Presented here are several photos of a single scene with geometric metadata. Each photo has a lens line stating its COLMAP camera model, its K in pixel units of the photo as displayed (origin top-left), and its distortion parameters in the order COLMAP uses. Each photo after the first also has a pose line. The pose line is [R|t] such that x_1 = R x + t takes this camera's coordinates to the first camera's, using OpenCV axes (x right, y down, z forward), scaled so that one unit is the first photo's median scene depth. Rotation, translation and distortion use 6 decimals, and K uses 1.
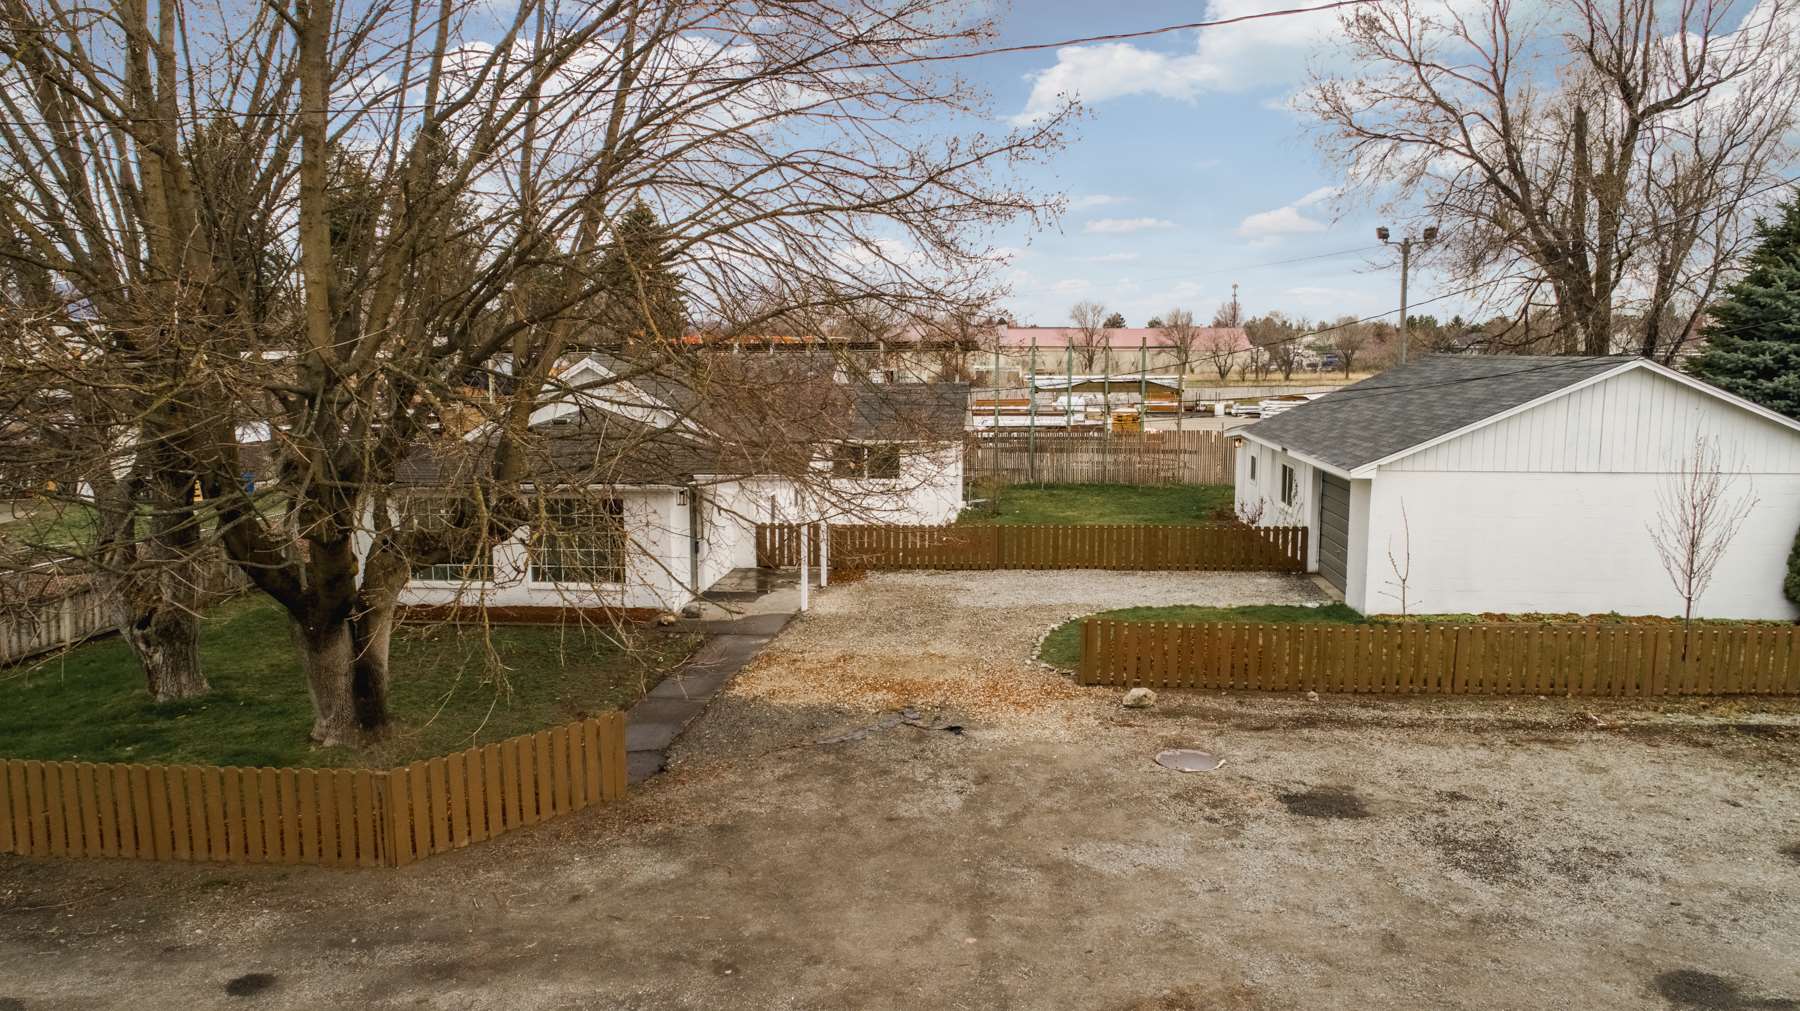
lens RADIAL K [[1203.3, 0, 900.0], [0, 1203.3, 505.5], [0, 0, 1]] dist [-0.013122, 0.005761]
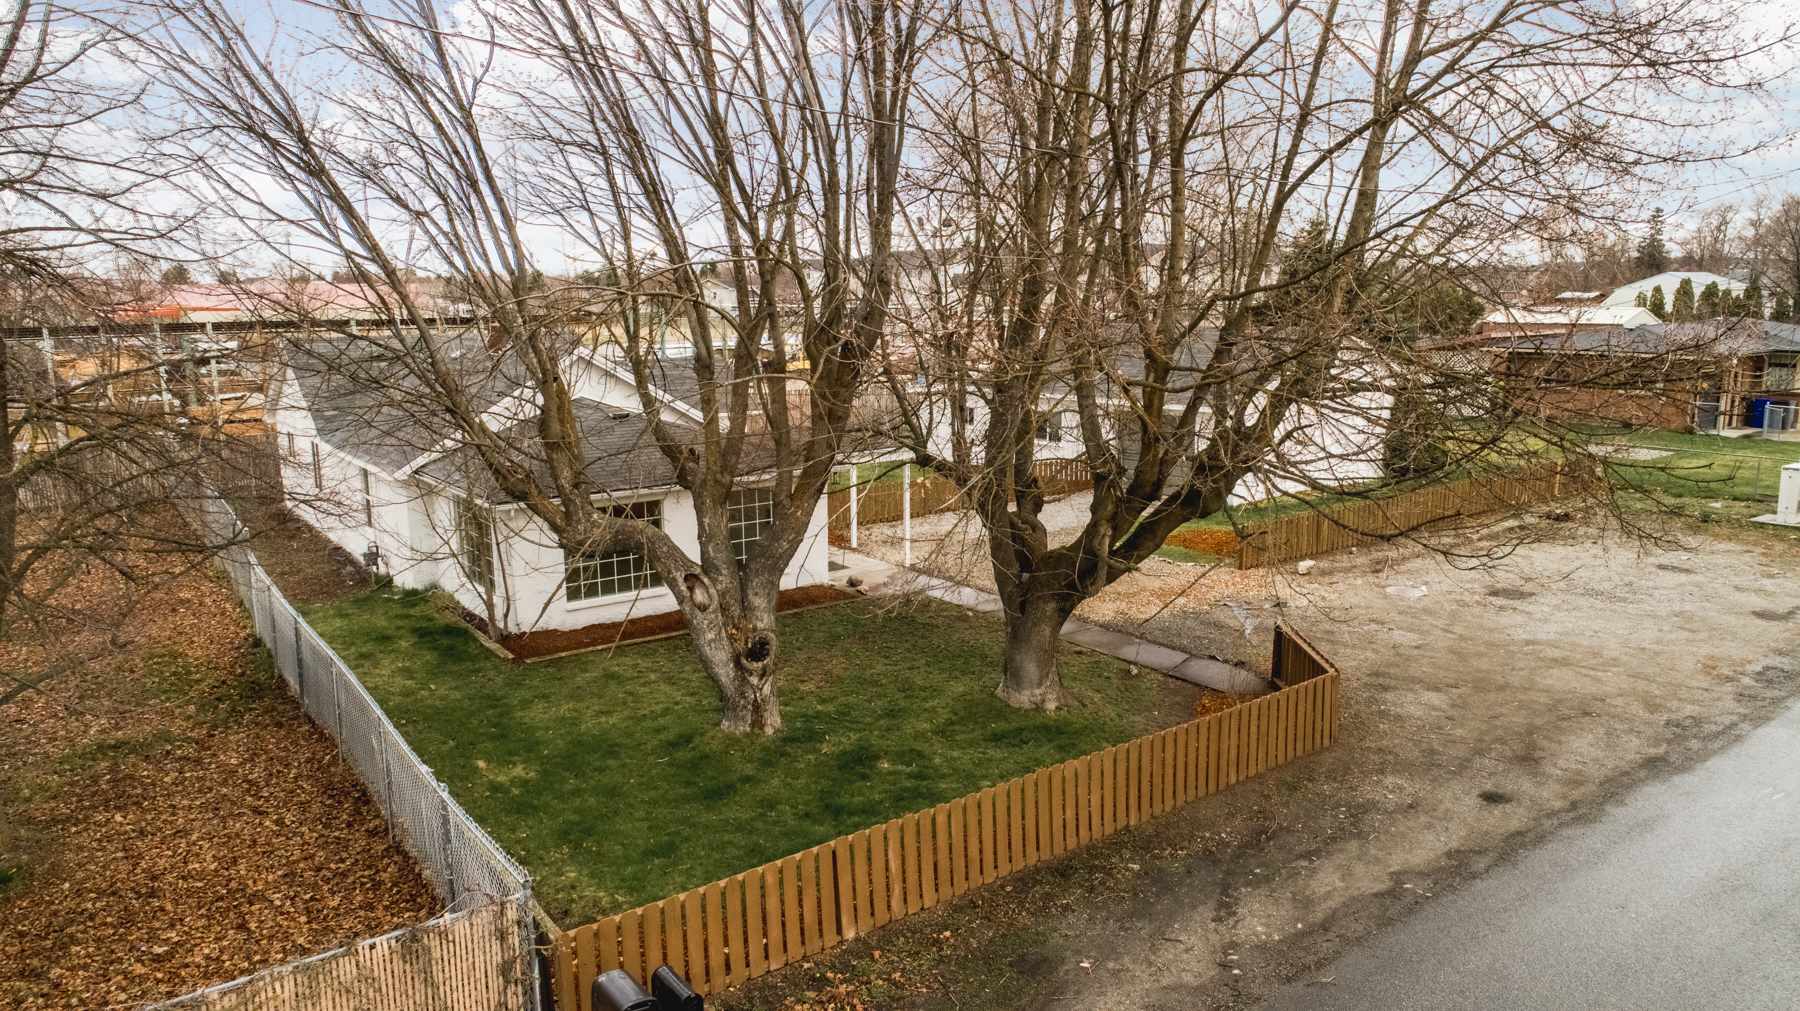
lens RADIAL K [[1203.3, 0, 900.0], [0, 1203.3, 505.5], [0, 0, 1]] dist [-0.013122, 0.005761]
pose [[0.733956, -0.121988, 0.668152, -1.336171], [0.094140, 0.992515, 0.077797, -0.093412], [-0.672641, 0.005800, 0.739946, 0.261764]]
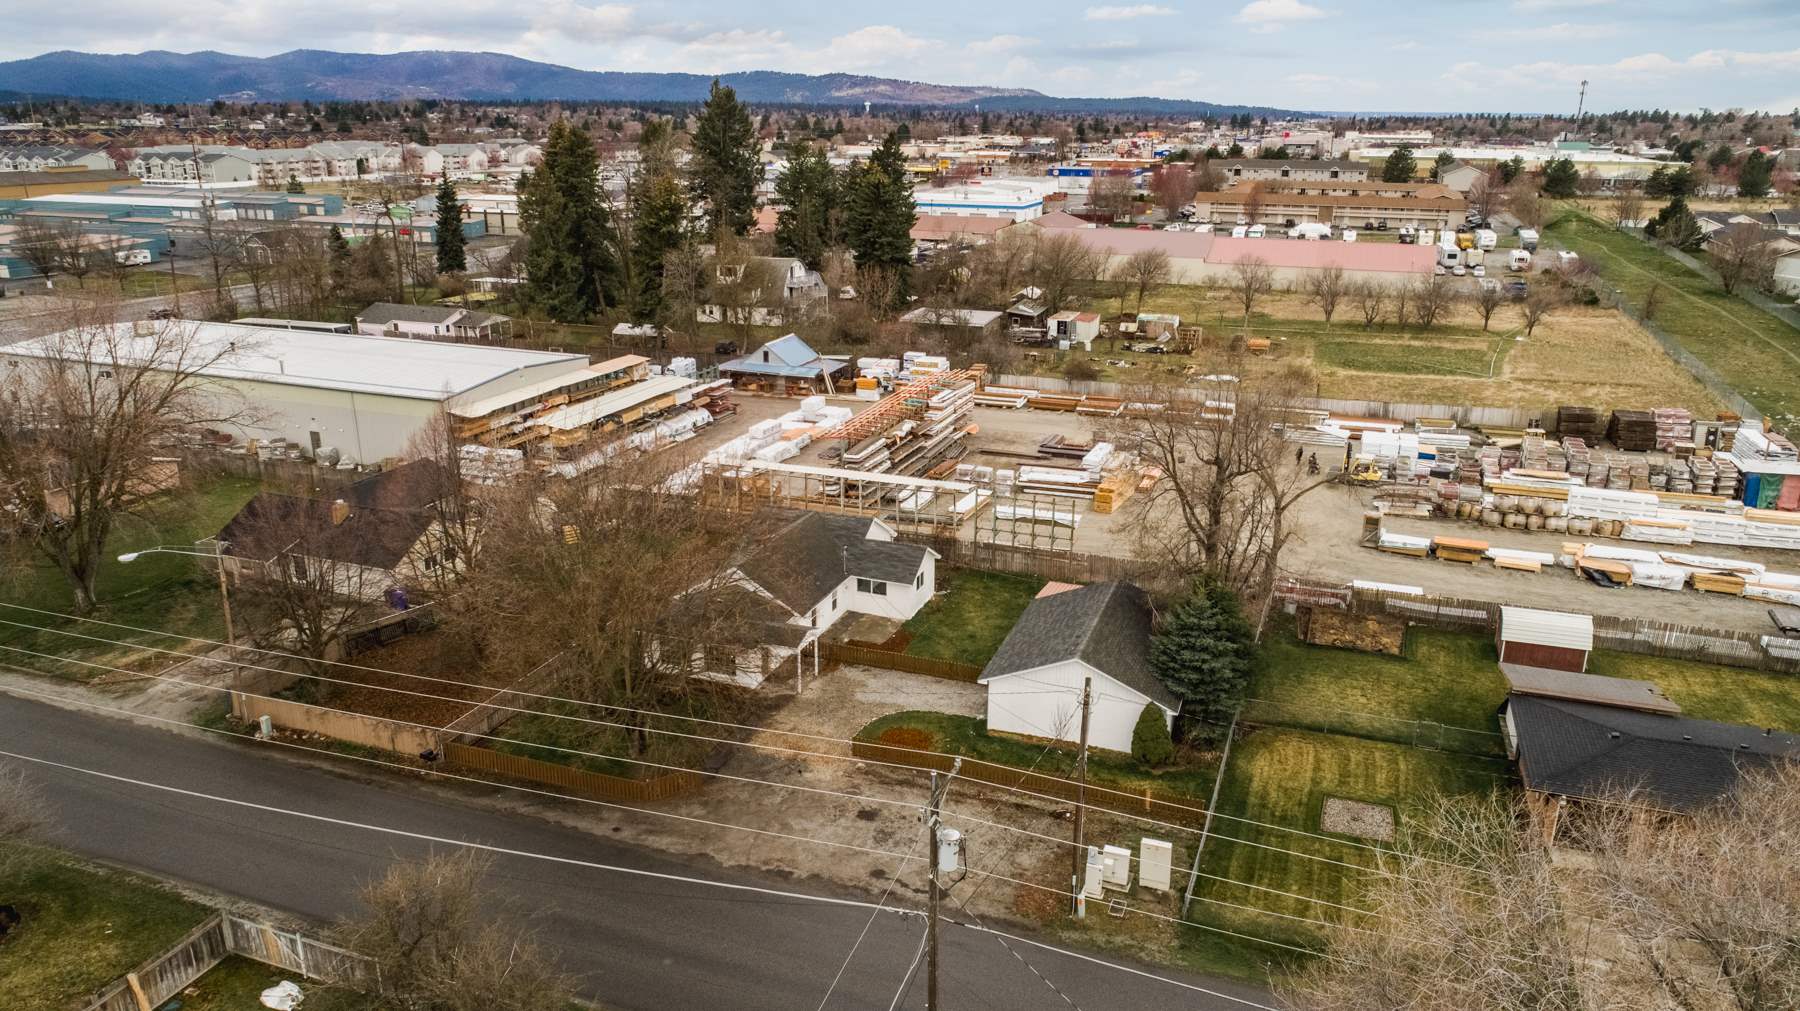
lens RADIAL K [[1203.3, 0, 900.0], [0, 1203.3, 505.5], [0, 0, 1]] dist [-0.013122, 0.005761]
pose [[0.968856, 0.084501, -0.232760, 1.150626], [-0.040230, 0.981199, 0.188760, -1.326844], [0.244334, -0.173517, 0.954040, -2.262297]]
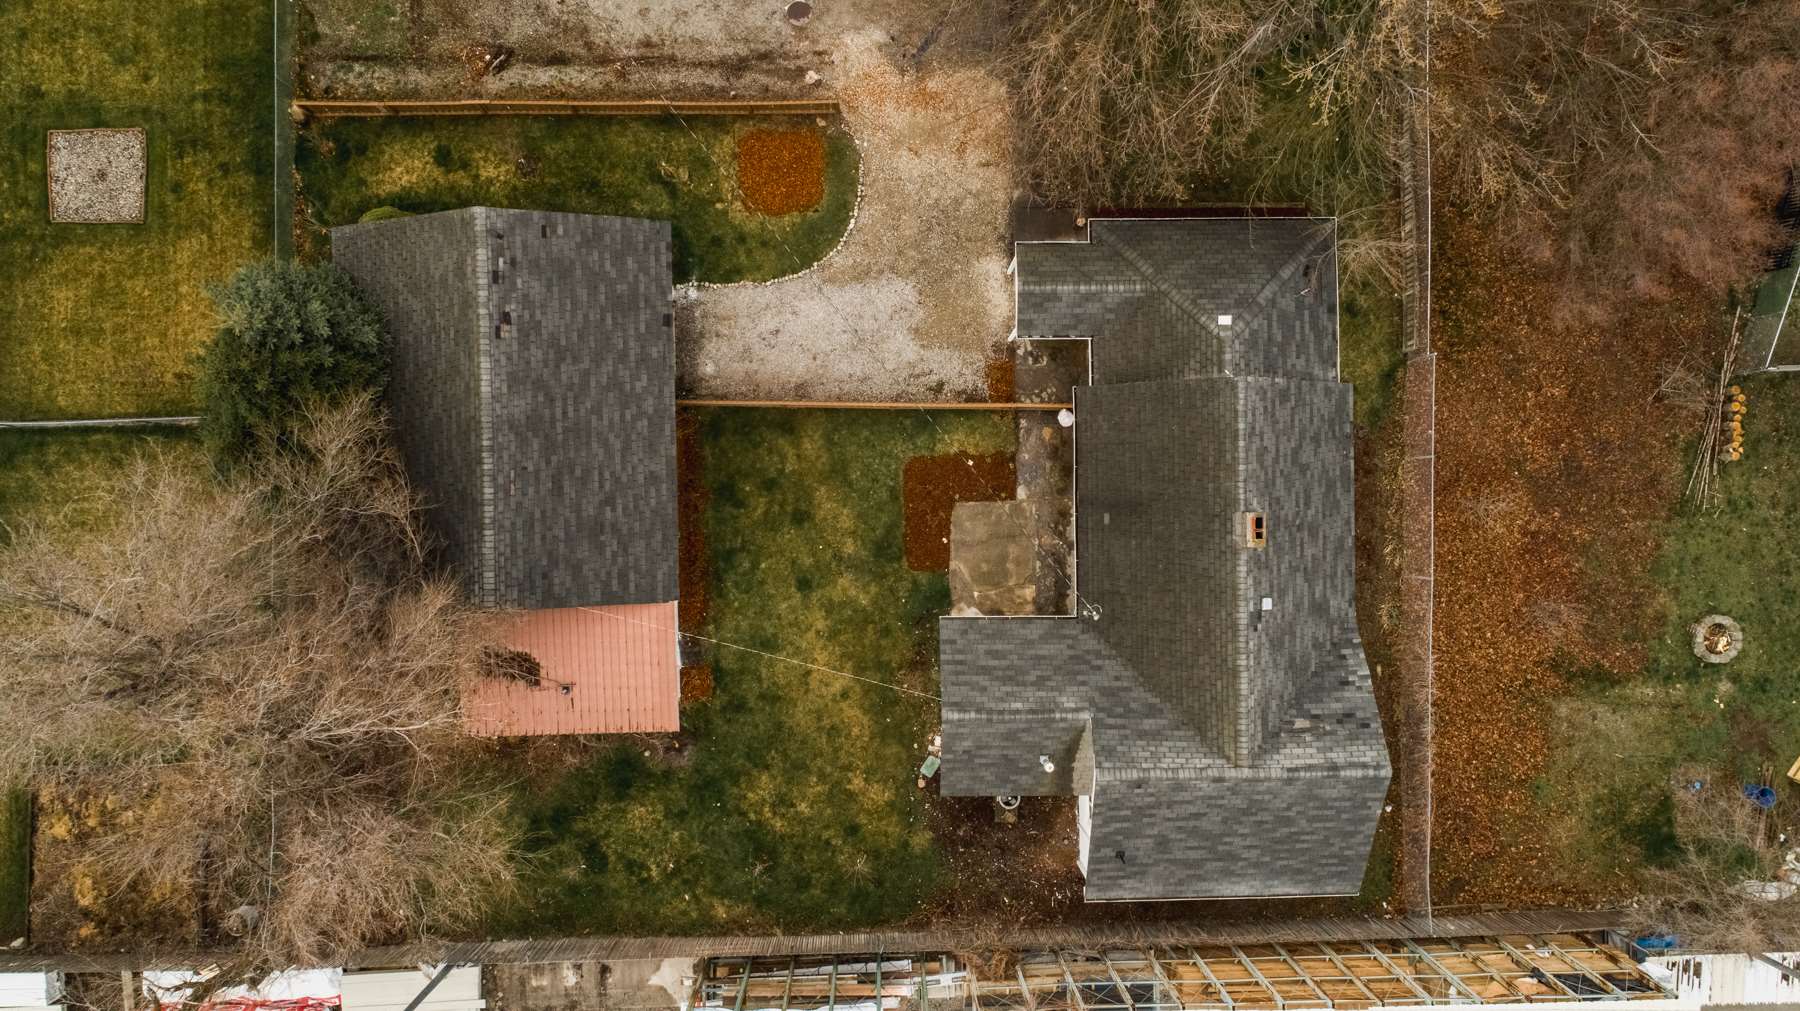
lens RADIAL K [[1203.3, 0, 900.0], [0, 1203.3, 505.5], [0, 0, 1]] dist [-0.013122, 0.005761]
pose [[-0.992804, 0.119447, -0.008576, 0.176690], [-0.025352, -0.139649, 0.989876, -2.403263], [0.117040, 0.982970, 0.141672, 1.680352]]
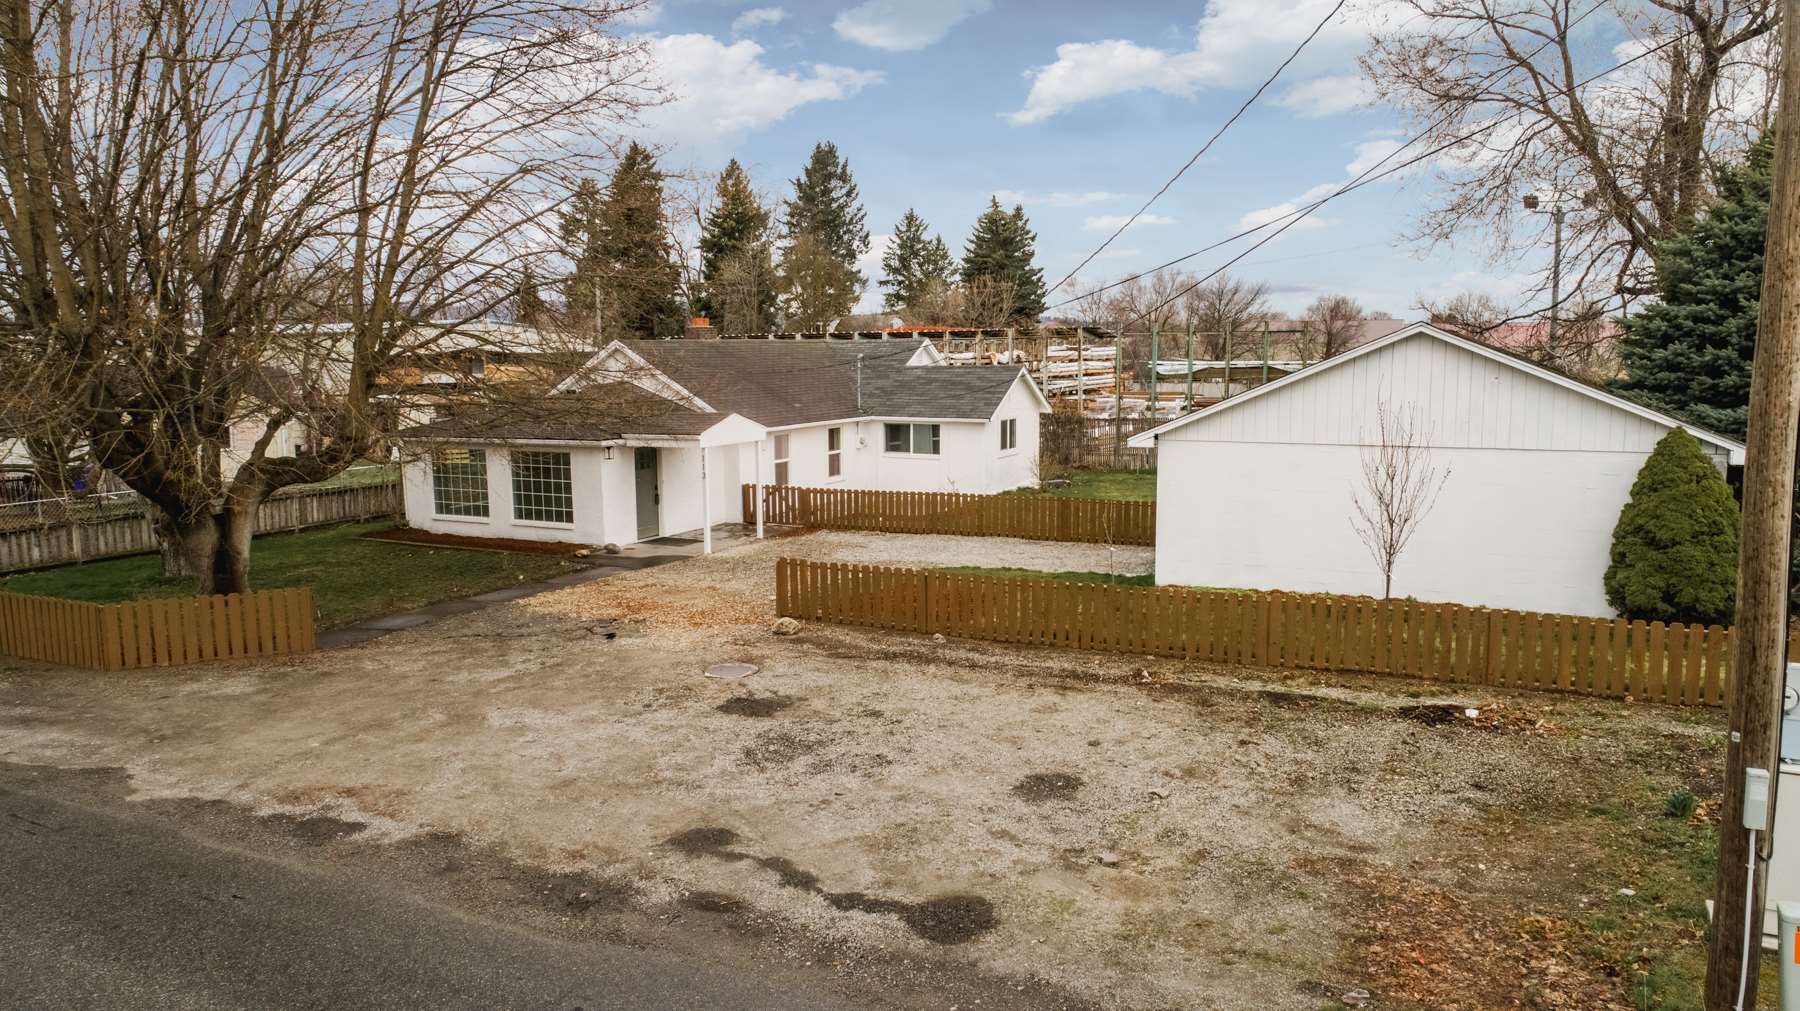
lens RADIAL K [[1203.3, 0, 900.0], [0, 1203.3, 505.5], [0, 0, 1]] dist [-0.013122, 0.005761]
pose [[0.933605, 0.040493, -0.356007, 0.796446], [-0.040921, 0.999142, 0.006332, 0.040568], [0.355958, 0.008657, 0.934462, -0.019292]]
